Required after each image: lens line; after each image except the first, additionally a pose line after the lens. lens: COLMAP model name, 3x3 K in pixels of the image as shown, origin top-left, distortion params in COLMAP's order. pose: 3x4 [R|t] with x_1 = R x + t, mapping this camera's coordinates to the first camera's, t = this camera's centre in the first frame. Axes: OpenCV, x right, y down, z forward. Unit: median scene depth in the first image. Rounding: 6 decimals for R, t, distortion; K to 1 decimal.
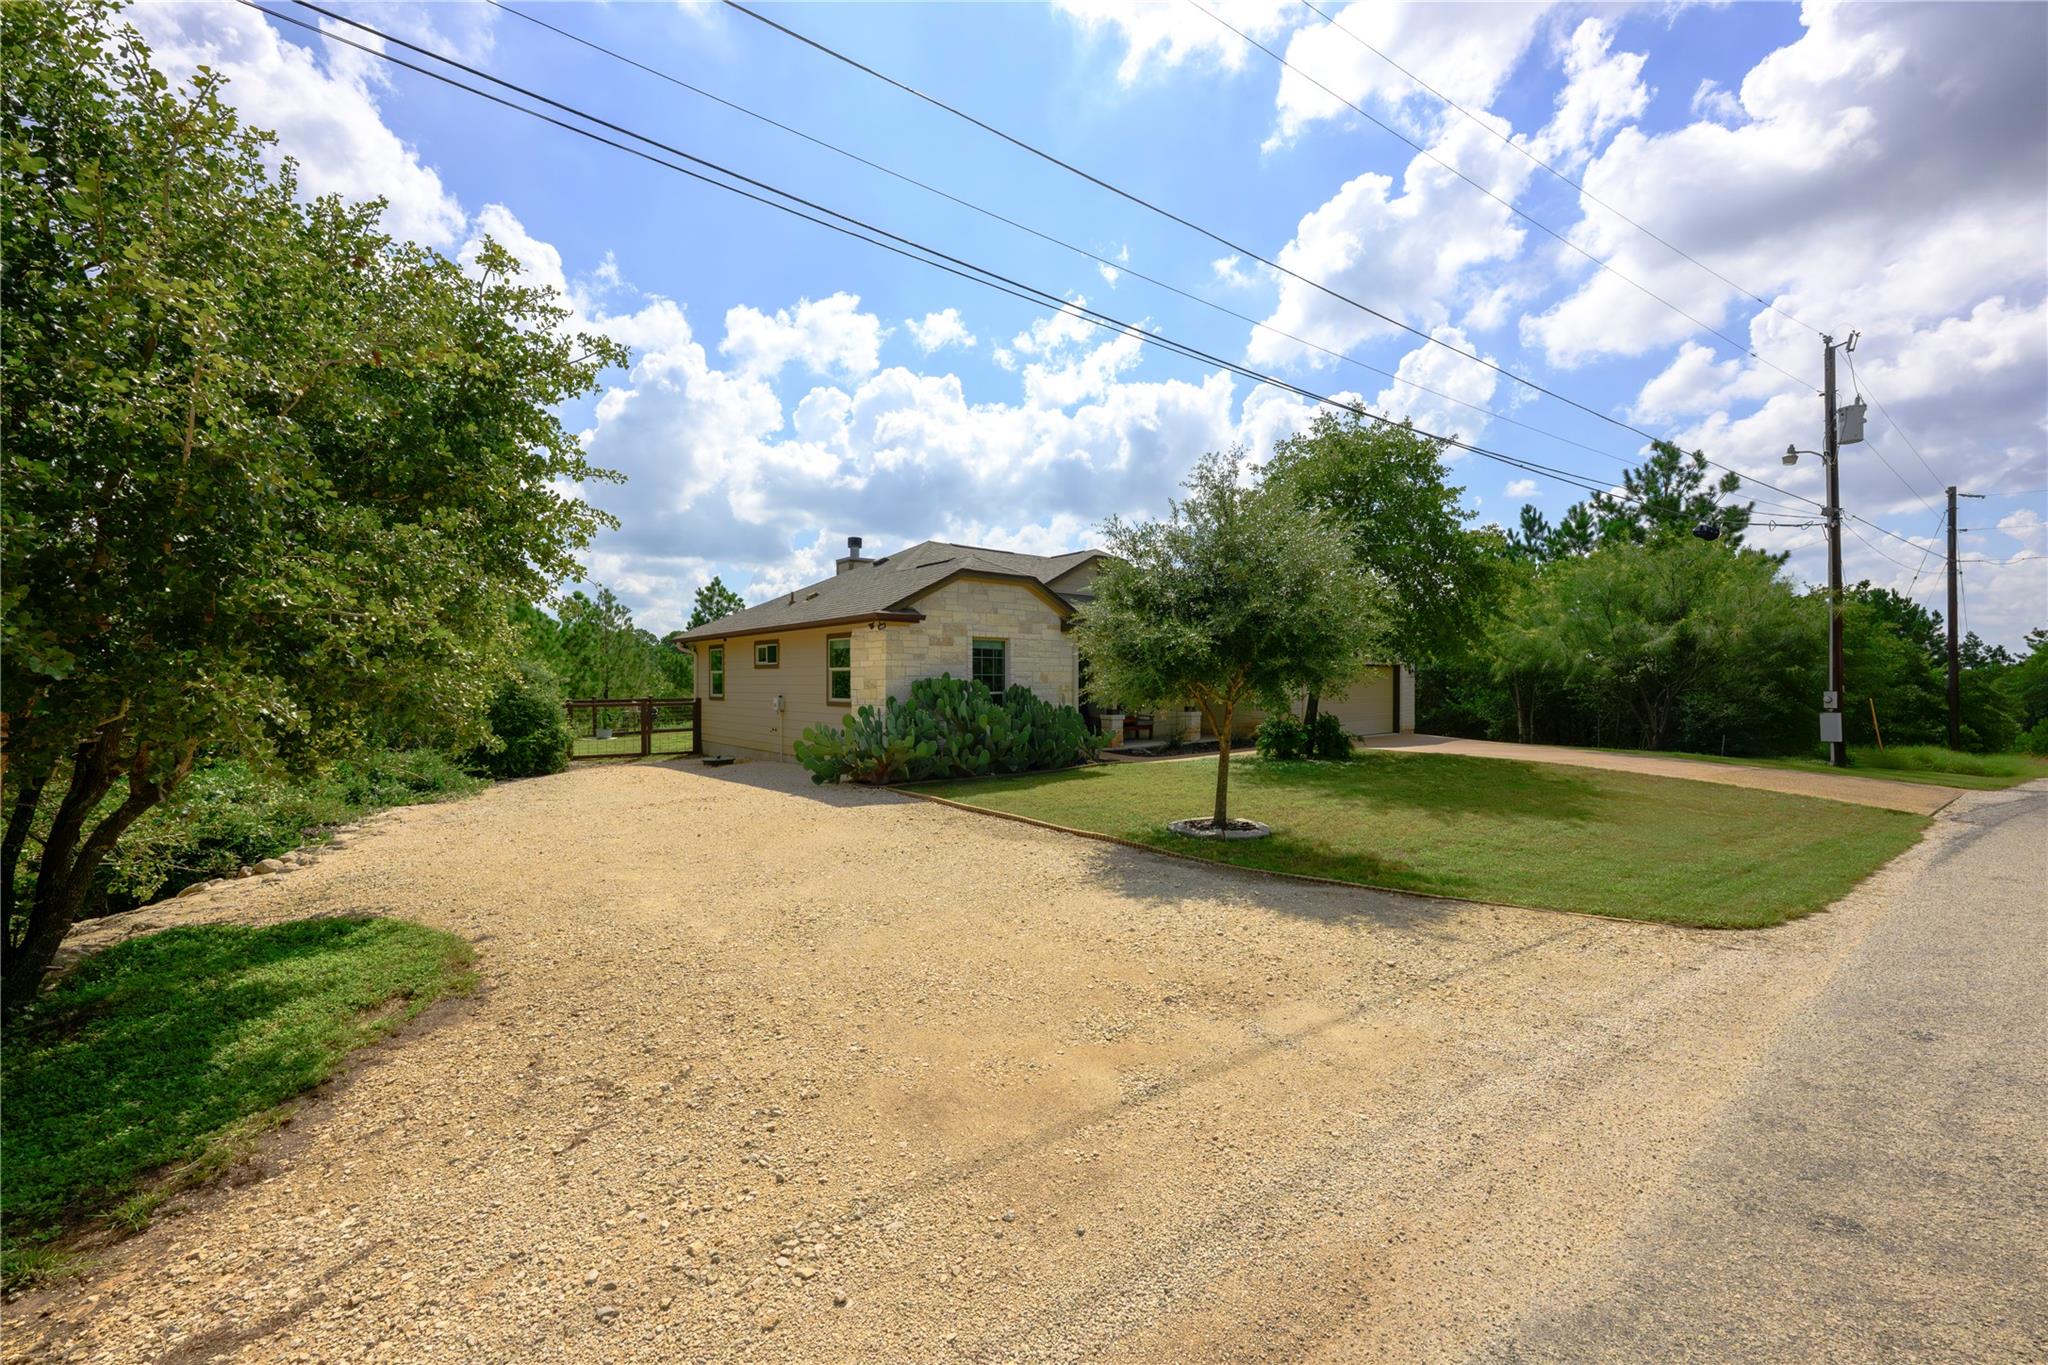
lens RADIAL K [[807.9, 0, 1025.7], [0, 807.9, 683.3], [0, 0, 1]] dist [0.000541, -0.000471]
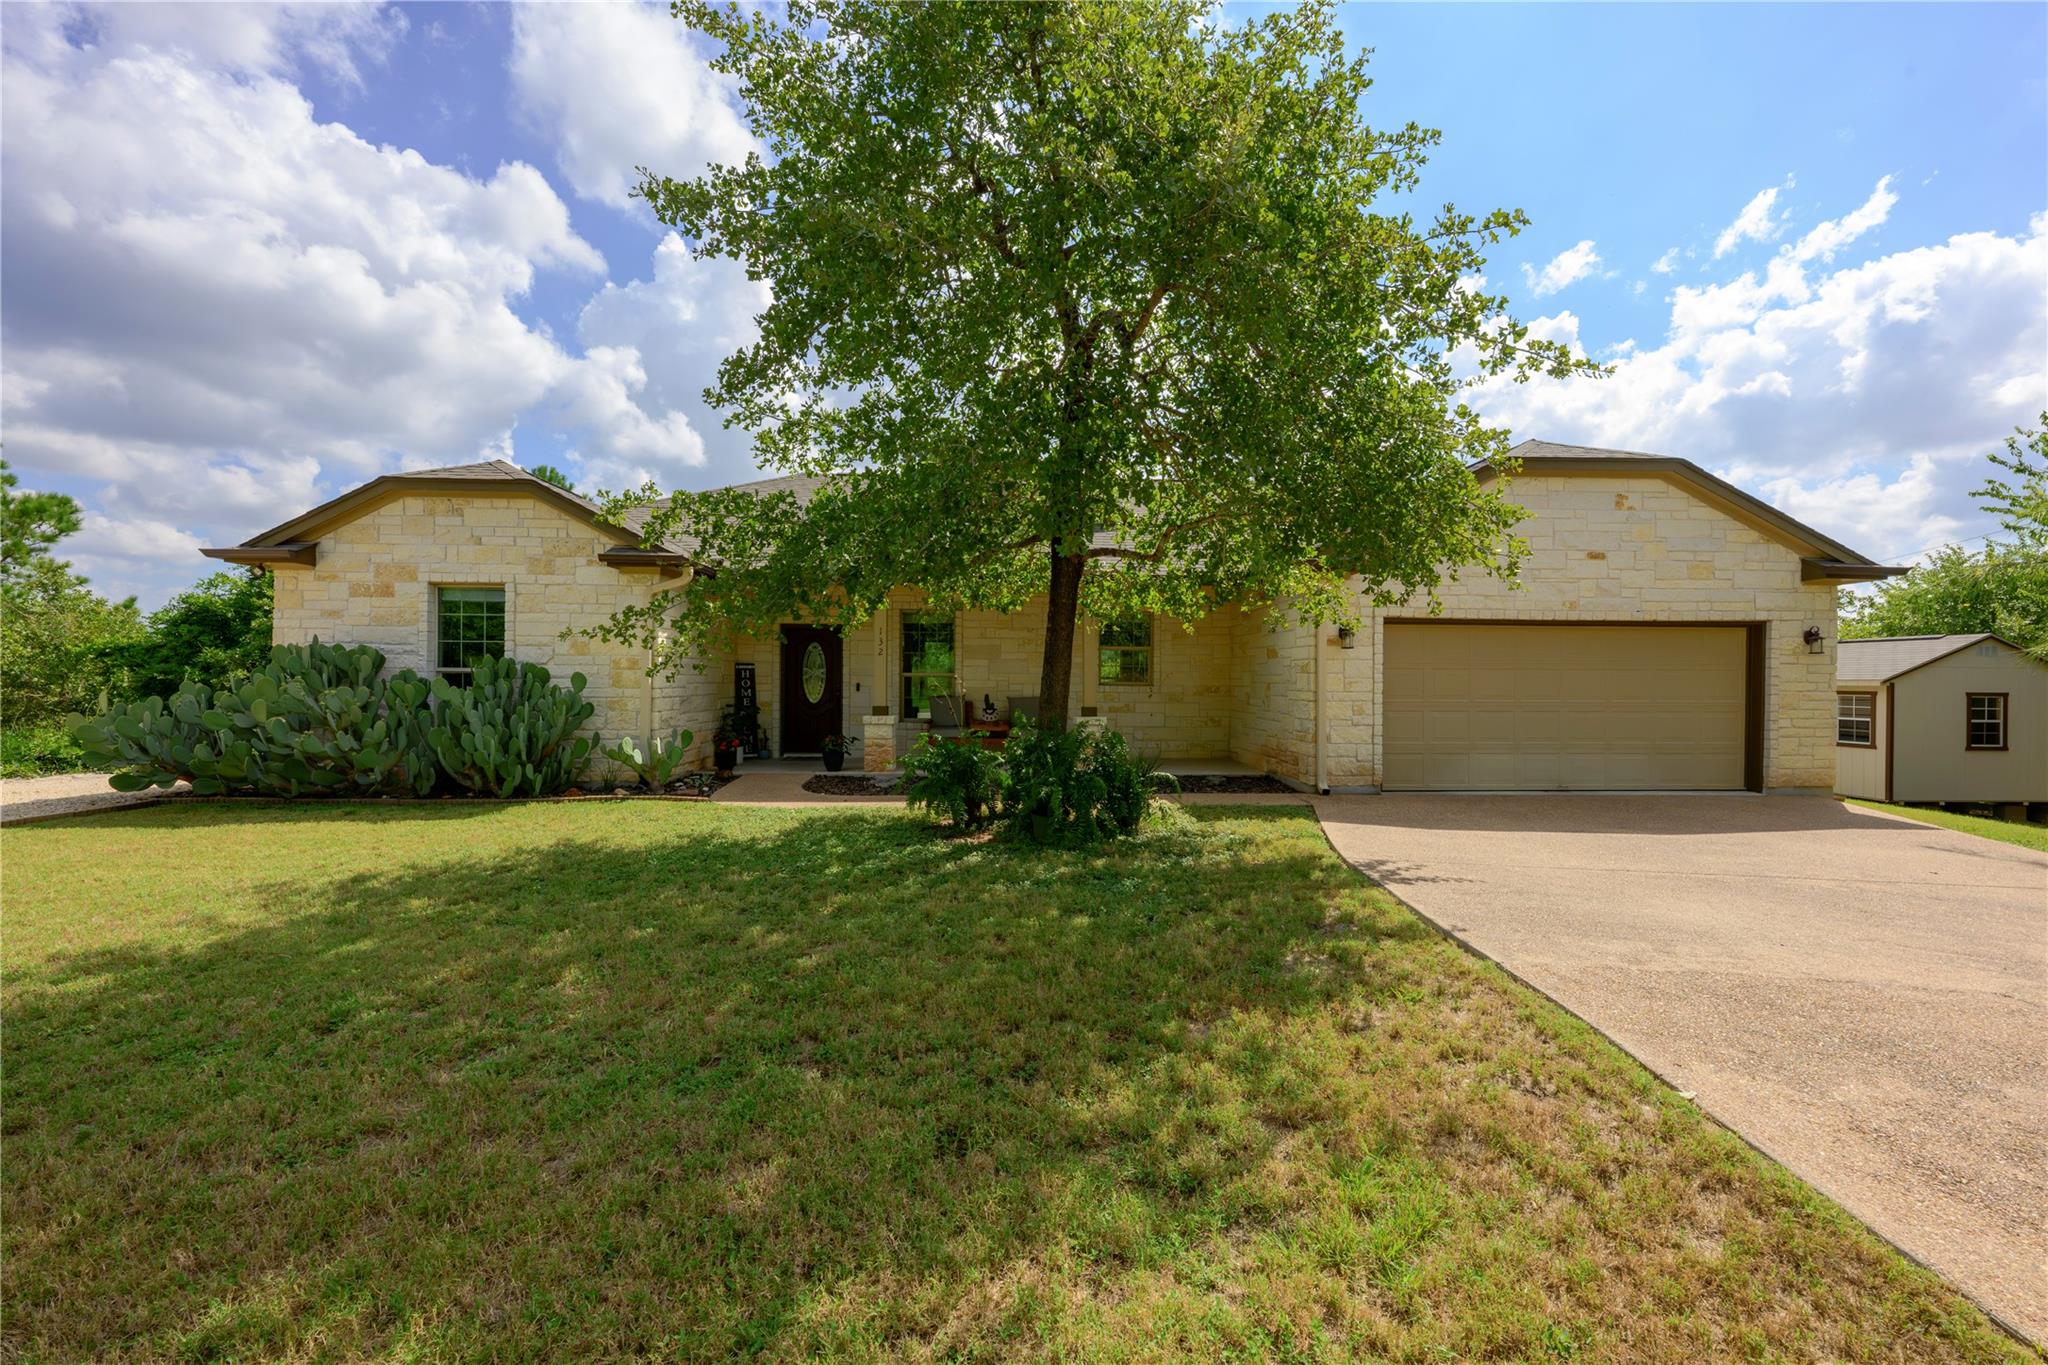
lens RADIAL K [[805.9, 0, 1025.9], [0, 805.9, 679.6], [0, 0, 1]] dist [0.002569, 0.000182]
pose [[0.772112, -0.002759, -0.635481, 0.700755], [-0.007235, 0.999888, -0.013132, 0.025694], [0.635445, 0.014737, 0.772005, 0.776523]]
